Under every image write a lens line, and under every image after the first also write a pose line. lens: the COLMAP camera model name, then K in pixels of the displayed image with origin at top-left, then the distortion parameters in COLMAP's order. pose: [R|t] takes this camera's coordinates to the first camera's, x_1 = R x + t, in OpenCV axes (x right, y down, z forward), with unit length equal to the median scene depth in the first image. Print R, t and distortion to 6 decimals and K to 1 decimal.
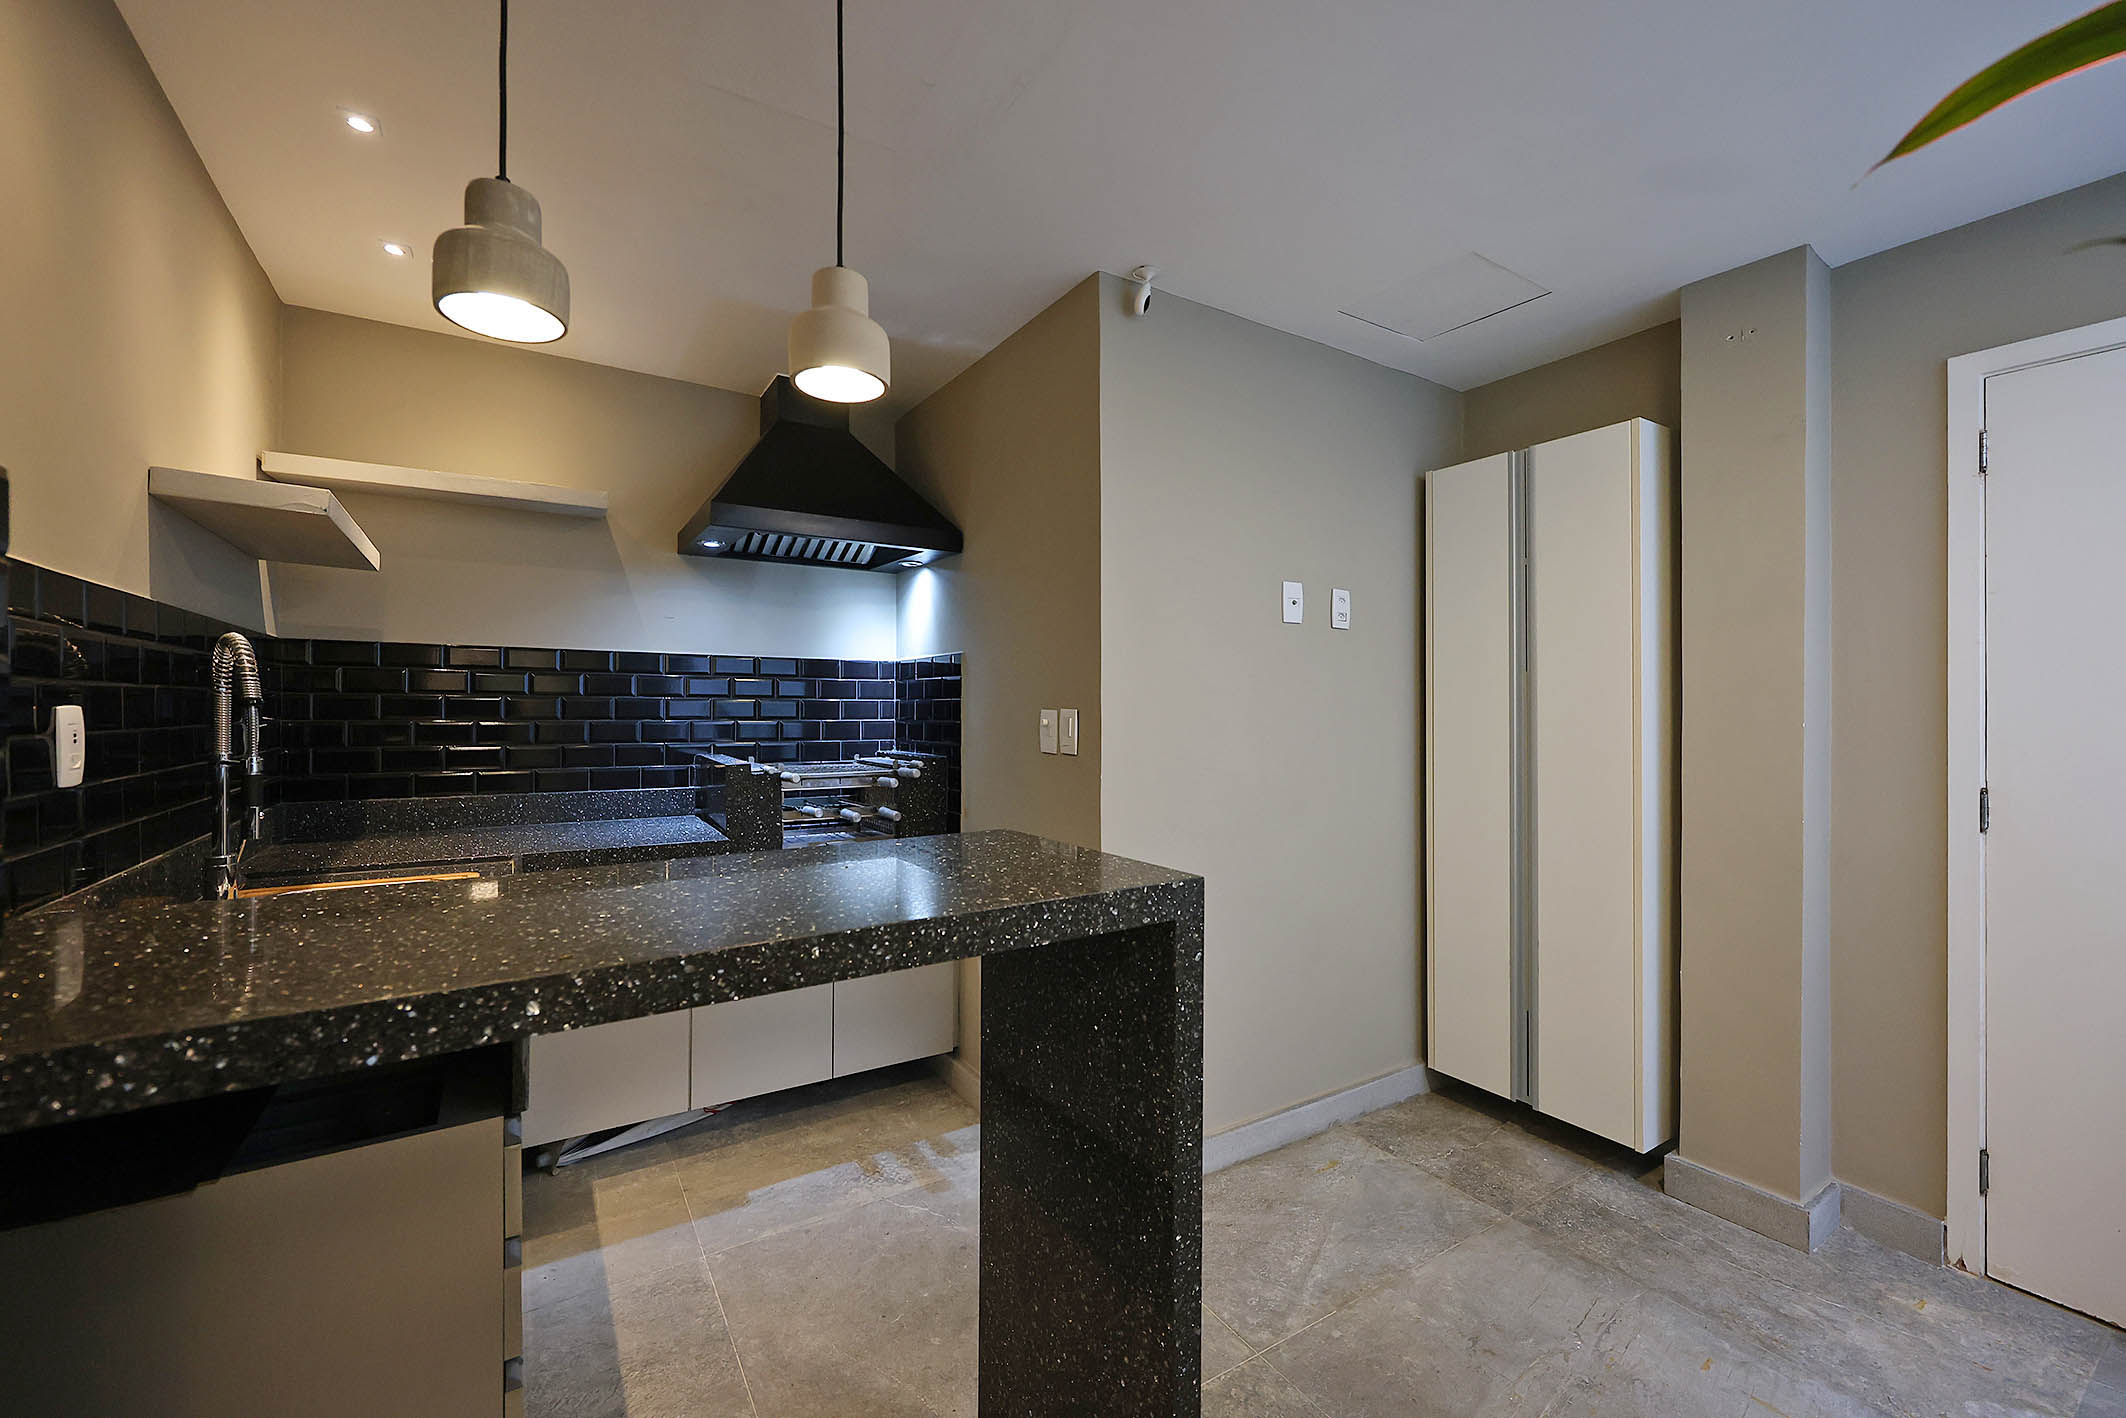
lens RADIAL K [[847.3, 0, 1057.4], [0, 847.3, 704.1], [0, 0, 1]] dist [-0.000322, -0.000004]
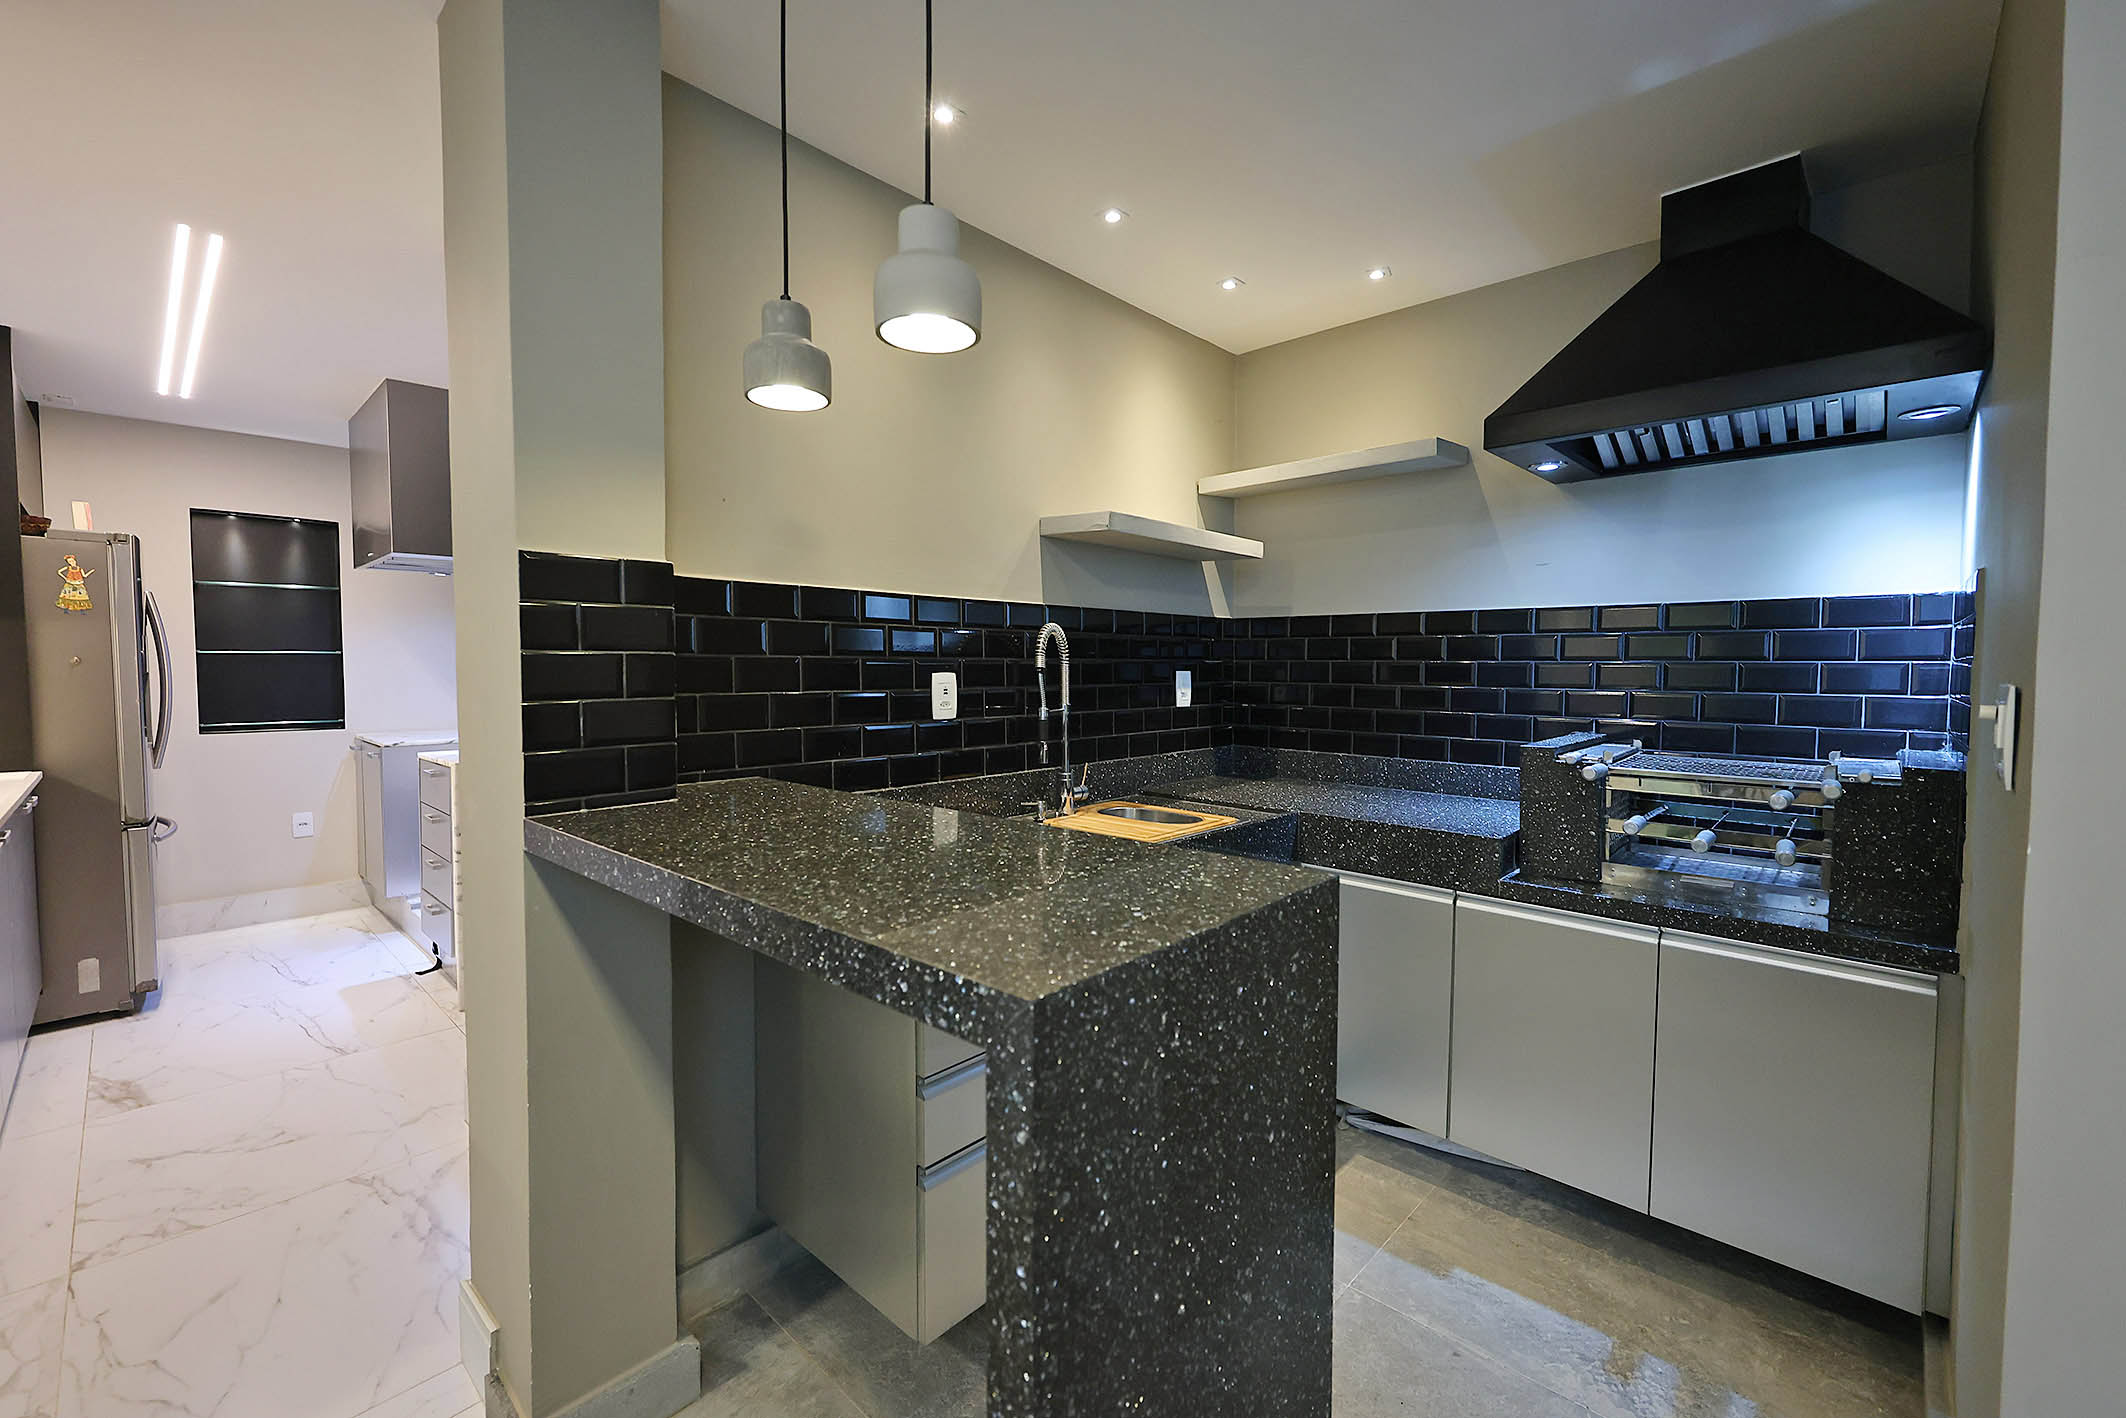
lens RADIAL K [[877.9, 0, 1047.7], [0, 877.9, 704.5], [0, 0, 1]] dist [0.005574, 0.000224]
pose [[0.238239, 0.042034, -0.970297, 0.296499], [0.003490, 0.999019, 0.044135, -0.005583], [0.971200, -0.013901, 0.237859, 0.361992]]
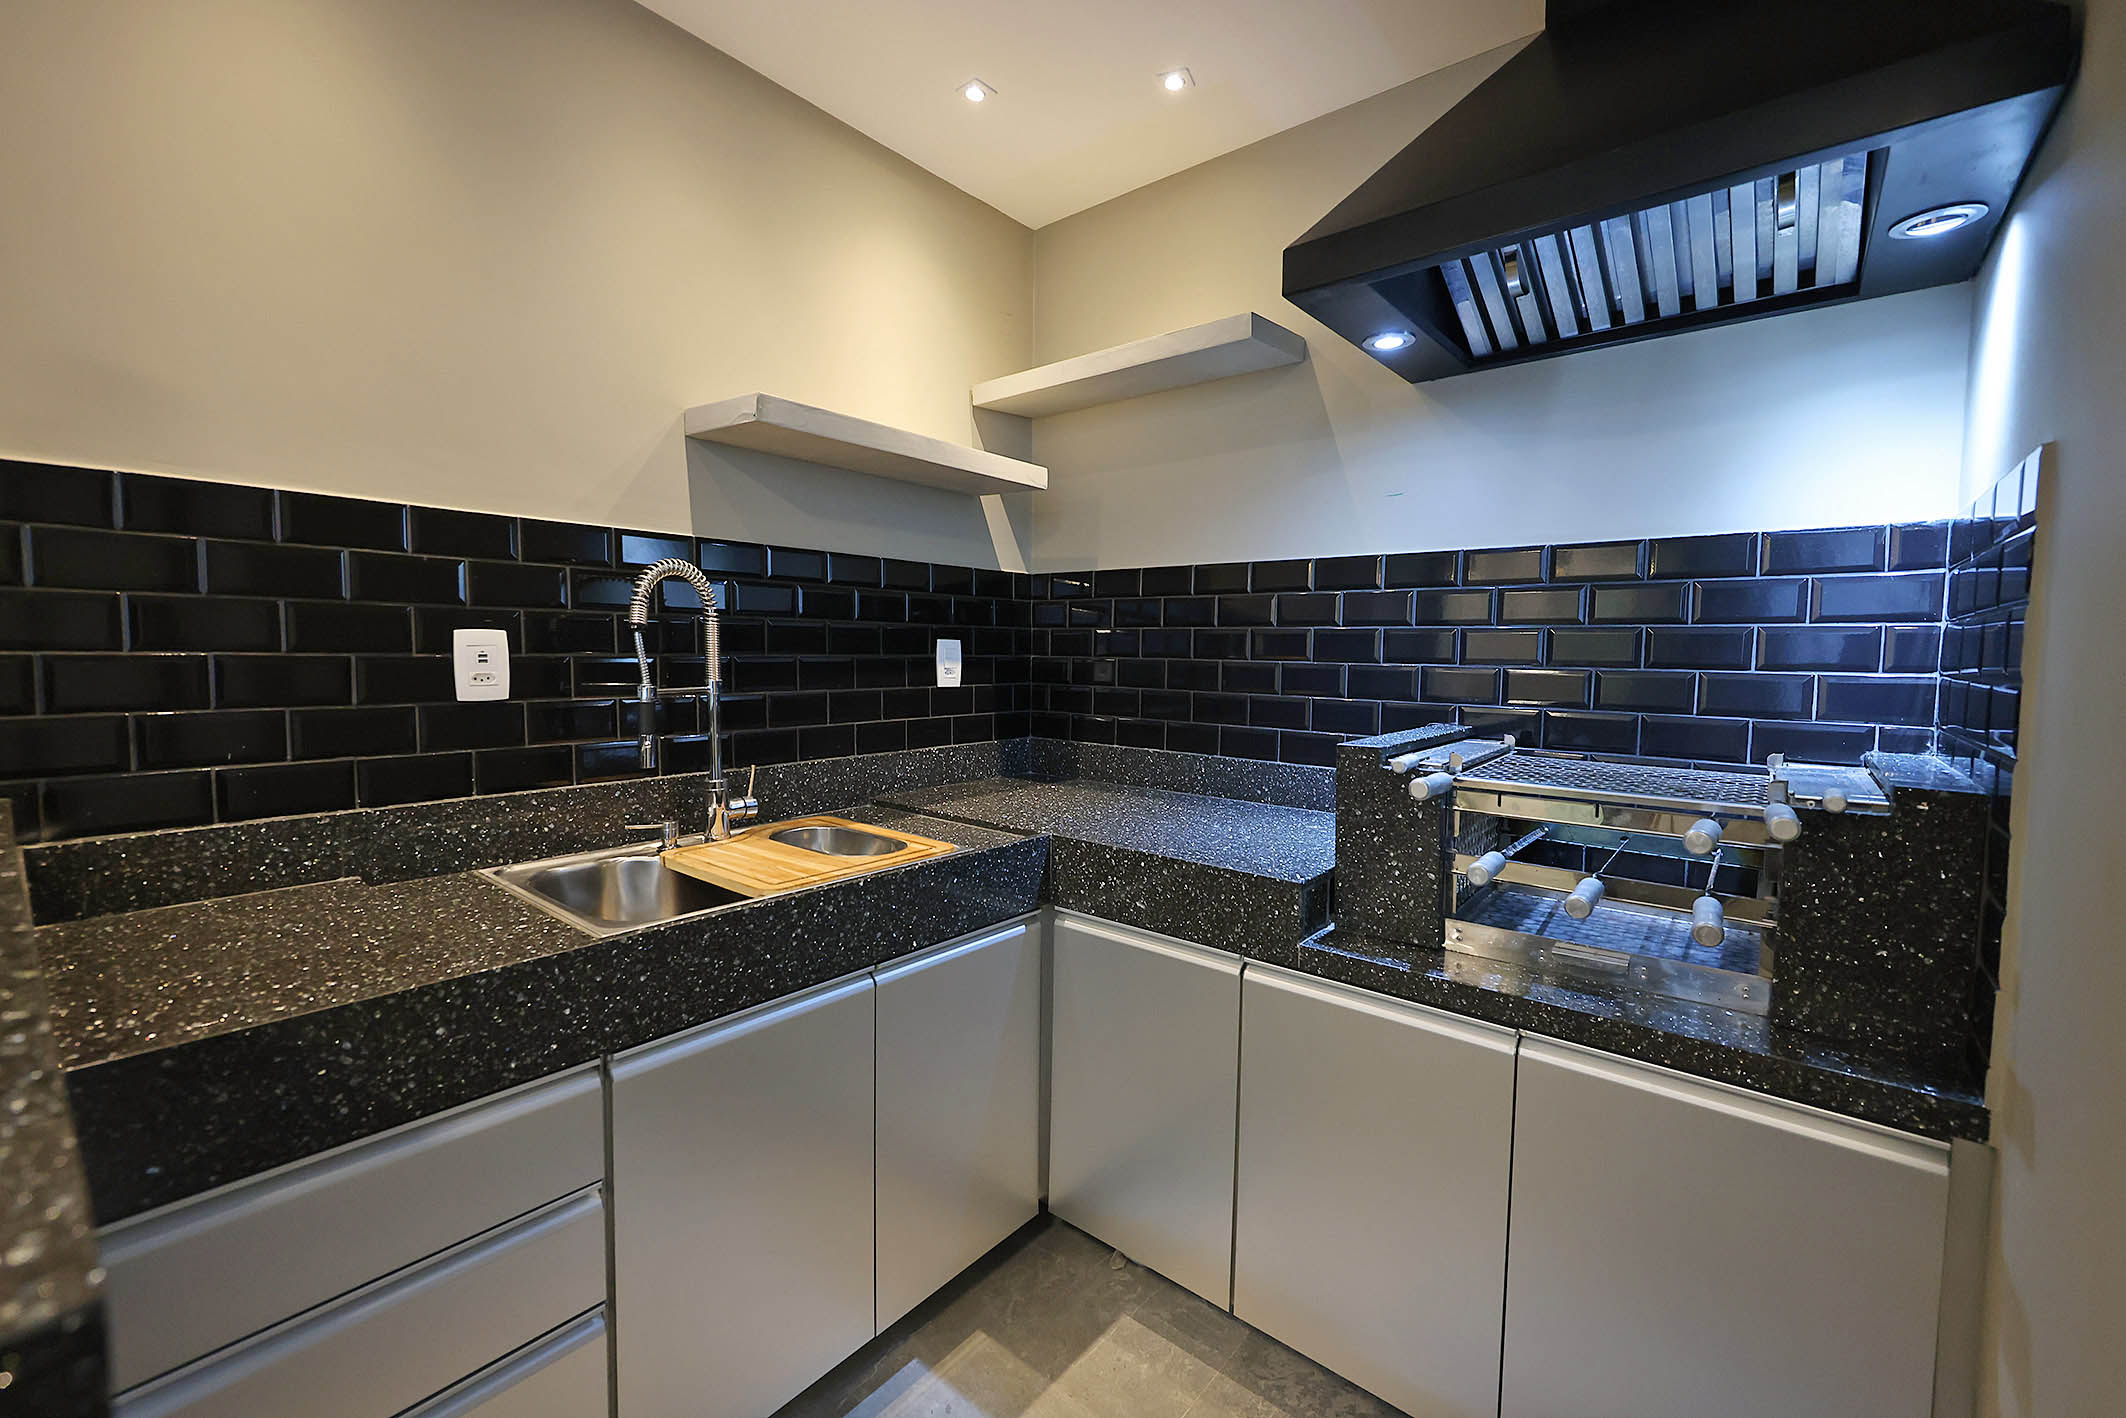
lens RADIAL K [[877.9, 0, 1047.7], [0, 877.9, 704.5], [0, 0, 1]] dist [0.005574, 0.000224]
pose [[0.295674, 0.060958, -0.953342, 0.086669], [-0.004975, 0.998047, 0.062273, 0.011307], [0.955276, -0.013670, 0.295400, 0.640391]]
